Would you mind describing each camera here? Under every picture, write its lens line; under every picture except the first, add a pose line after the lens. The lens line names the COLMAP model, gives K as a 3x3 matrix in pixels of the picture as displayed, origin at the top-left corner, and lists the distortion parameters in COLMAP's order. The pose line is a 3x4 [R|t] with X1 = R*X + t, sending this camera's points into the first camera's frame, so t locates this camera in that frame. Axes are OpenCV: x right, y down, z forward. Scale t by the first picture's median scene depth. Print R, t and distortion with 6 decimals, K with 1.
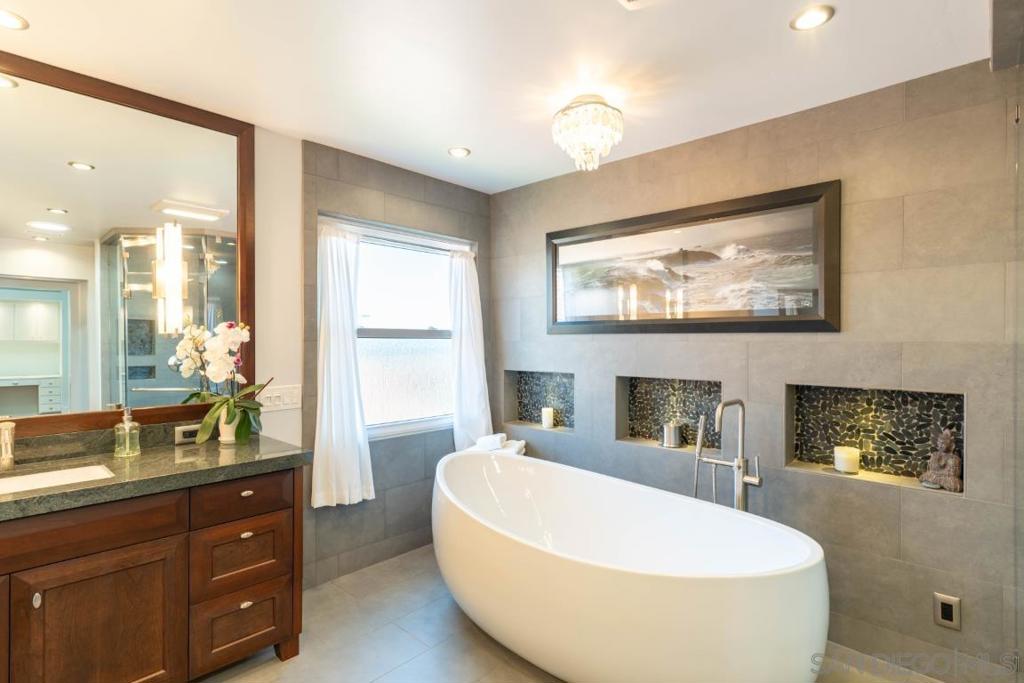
lens RADIAL K [[510.7, 0, 512.0], [0, 510.7, 341.5], [0, 0, 1]] dist [0.001935, -0.000007]
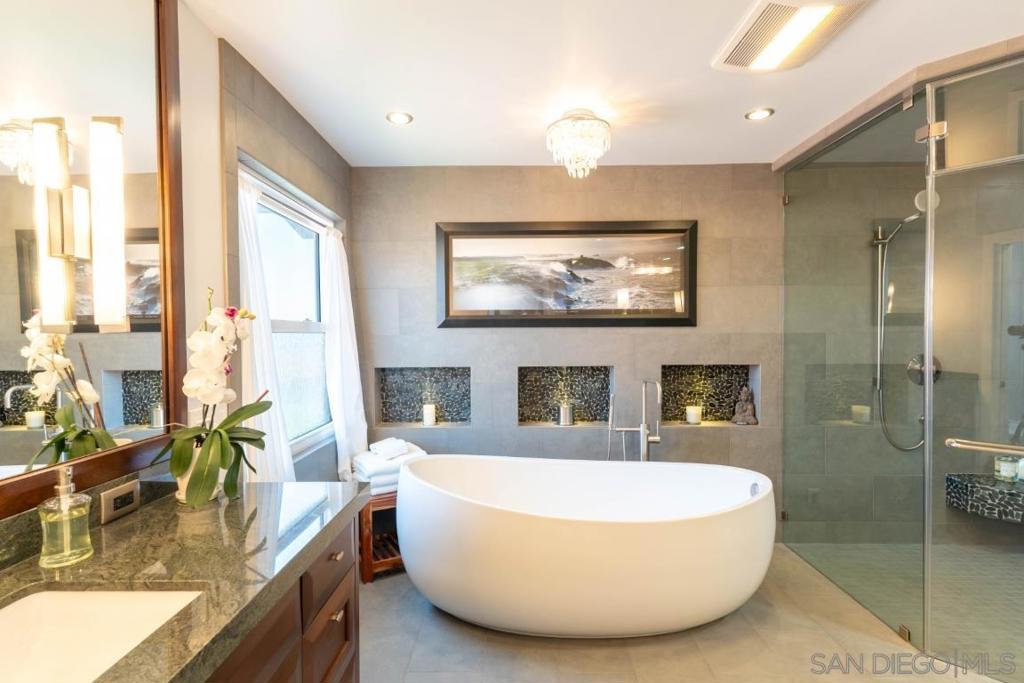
lens RADIAL K [[510.7, 0, 512.0], [0, 510.7, 341.5], [0, 0, 1]] dist [0.001935, -0.000007]
pose [[0.736895, -0.017356, 0.675785, -0.565697], [0.009152, 0.999835, 0.015698, -0.002888], [-0.675945, -0.005383, 0.736932, 0.229907]]
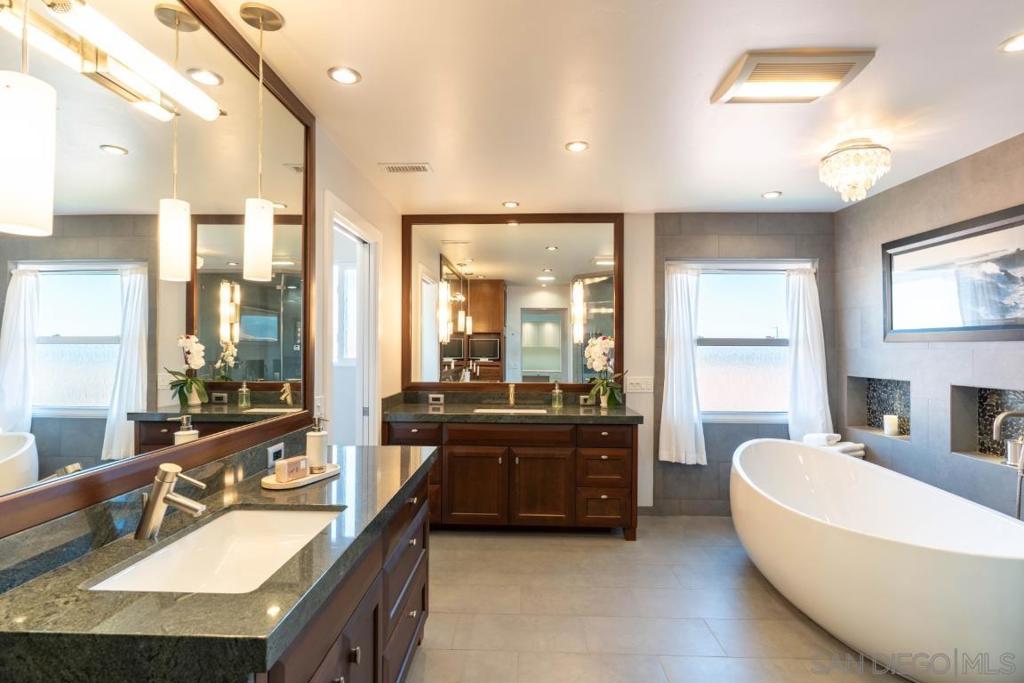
lens RADIAL K [[502.7, 0, 512.0], [0, 502.7, 341.5], [0, 0, 1]] dist [0.001372, 0.000181]
pose [[0.666190, -0.005476, -0.745762, 0.383231], [-0.005988, 0.999902, -0.012691, 0.002227], [0.745758, 0.012920, 0.666091, -0.270787]]
